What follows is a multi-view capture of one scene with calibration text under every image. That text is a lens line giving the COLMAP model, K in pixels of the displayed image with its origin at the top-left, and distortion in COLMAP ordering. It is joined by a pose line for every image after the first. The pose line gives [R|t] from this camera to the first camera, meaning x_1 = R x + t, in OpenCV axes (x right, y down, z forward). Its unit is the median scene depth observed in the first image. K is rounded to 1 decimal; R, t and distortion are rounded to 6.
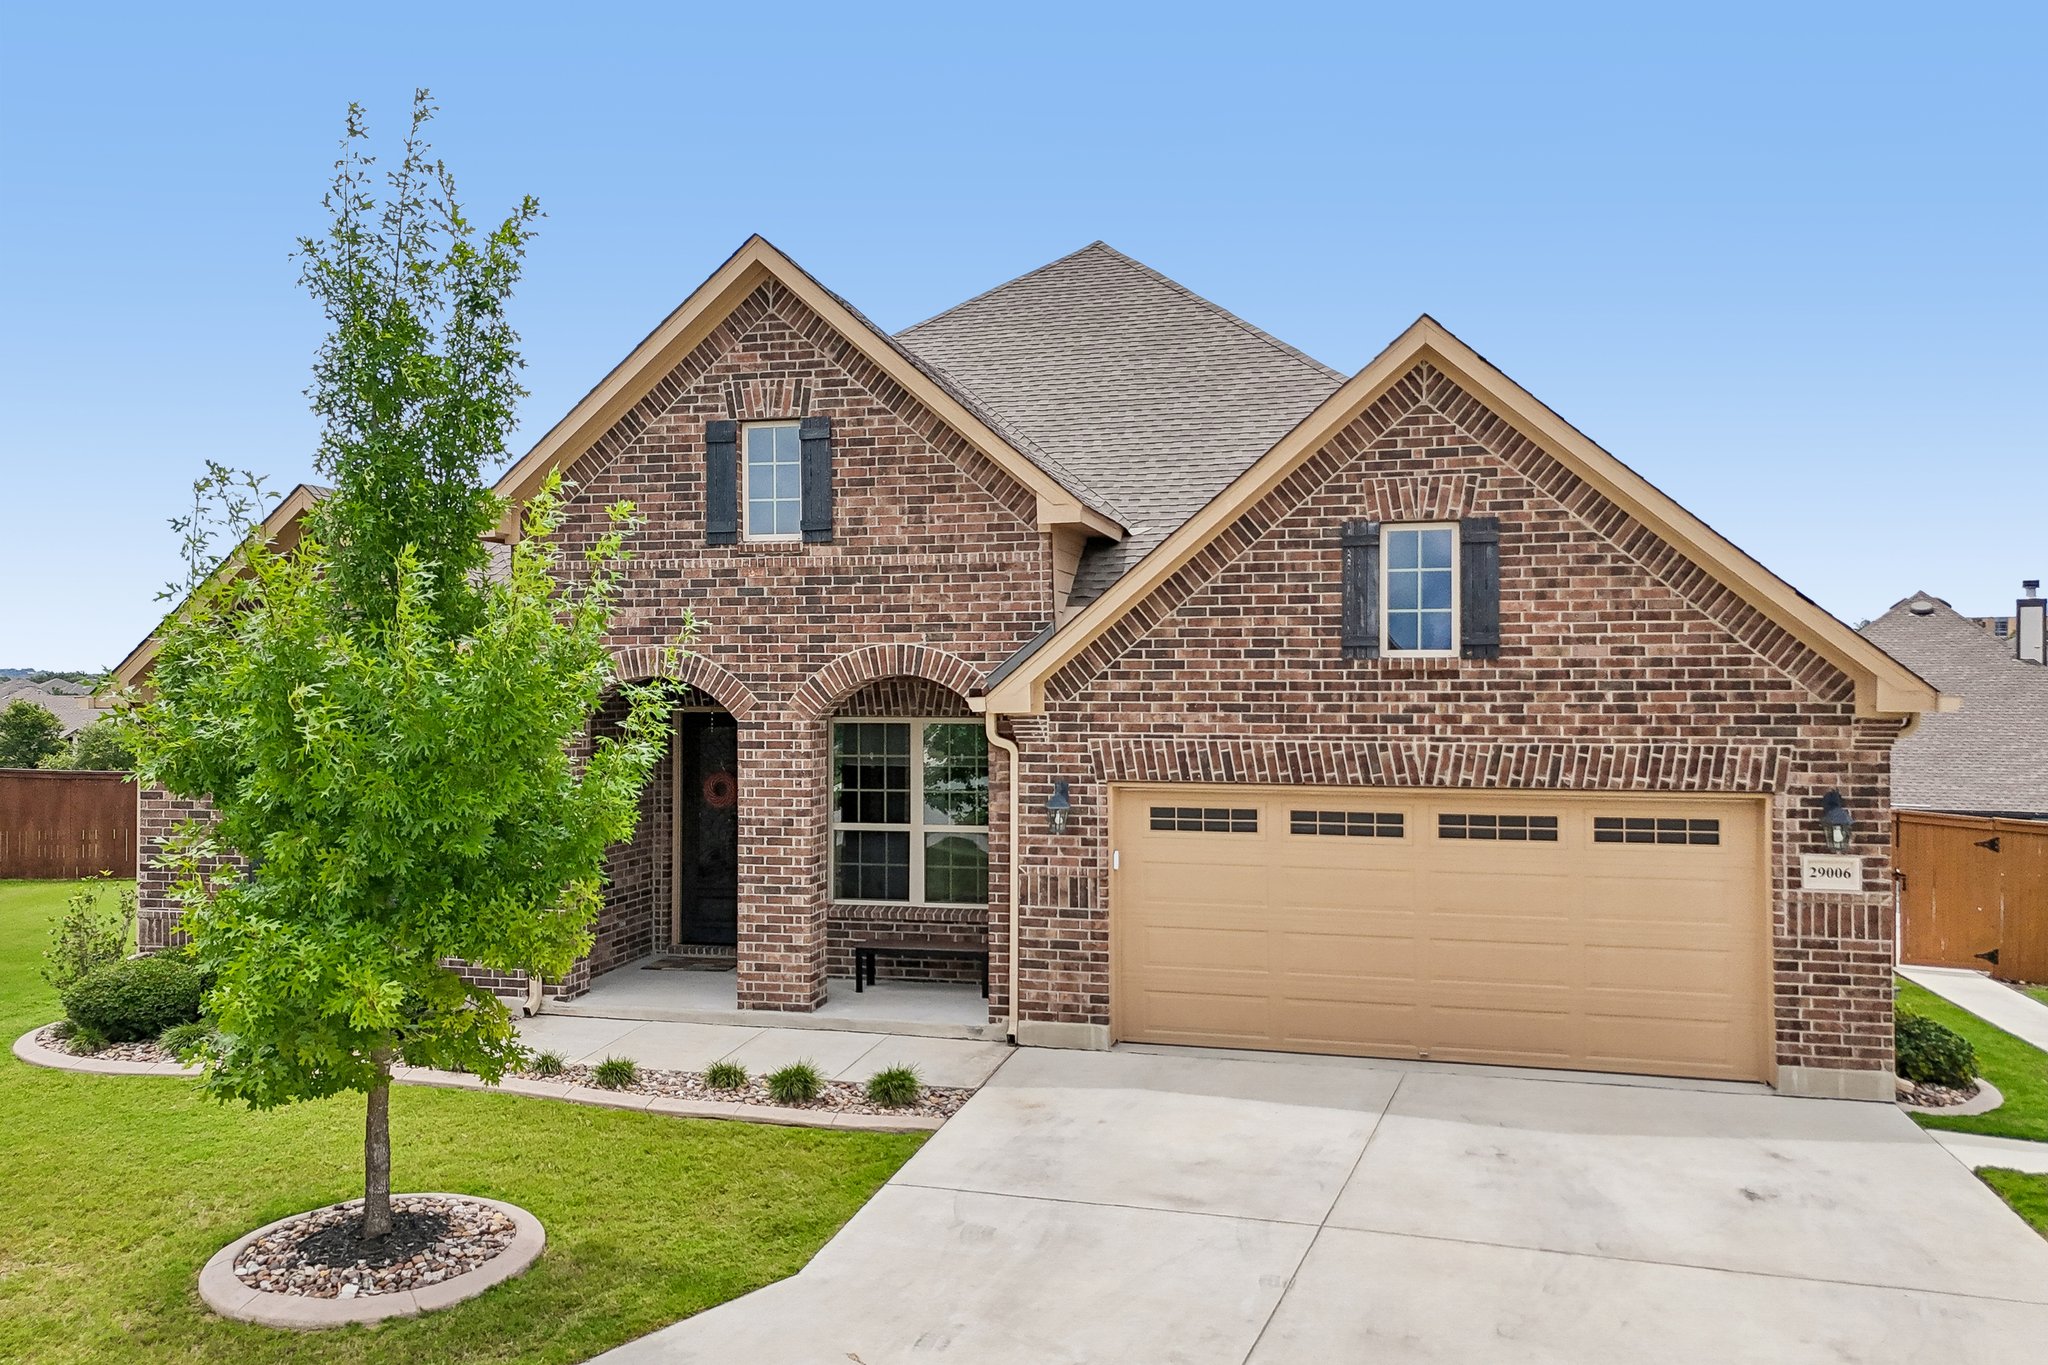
lens RADIAL K [[1511.0, 0, 1022.1], [0, 1511.0, 678.5], [0, 0, 1]] dist [0.064281, -0.060756]
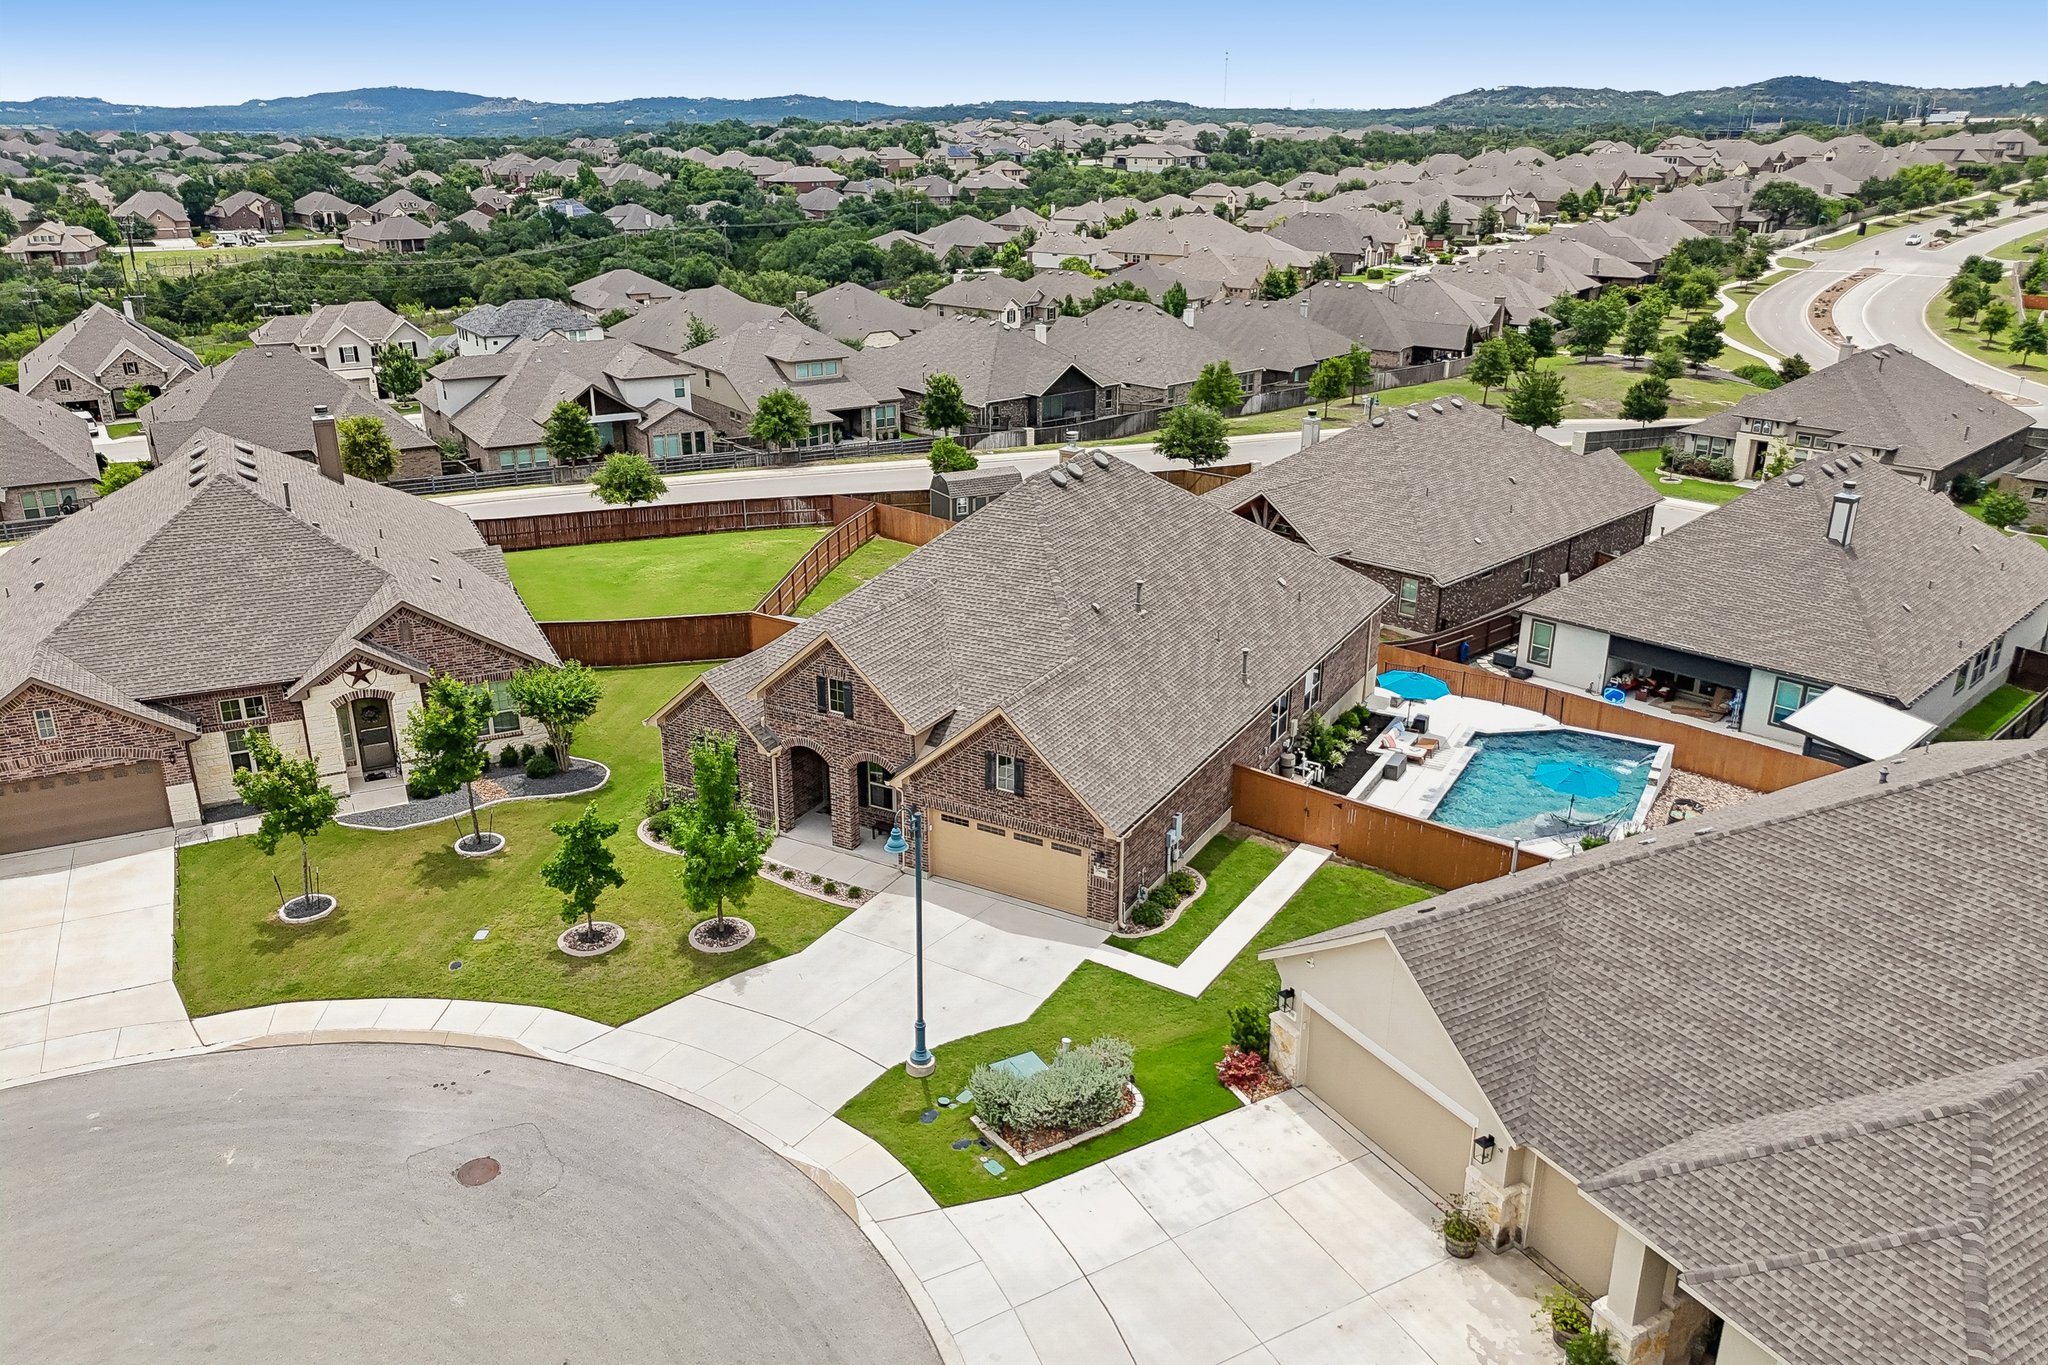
lens RADIAL K [[1511.0, 0, 1022.1], [0, 1511.0, 678.5], [0, 0, 1]] dist [0.064281, -0.060756]
pose [[0.962532, 0.097549, -0.253014, 1.114476], [-0.002713, 0.936472, 0.350732, -1.416208], [0.271154, -0.336904, 0.901649, -1.914123]]
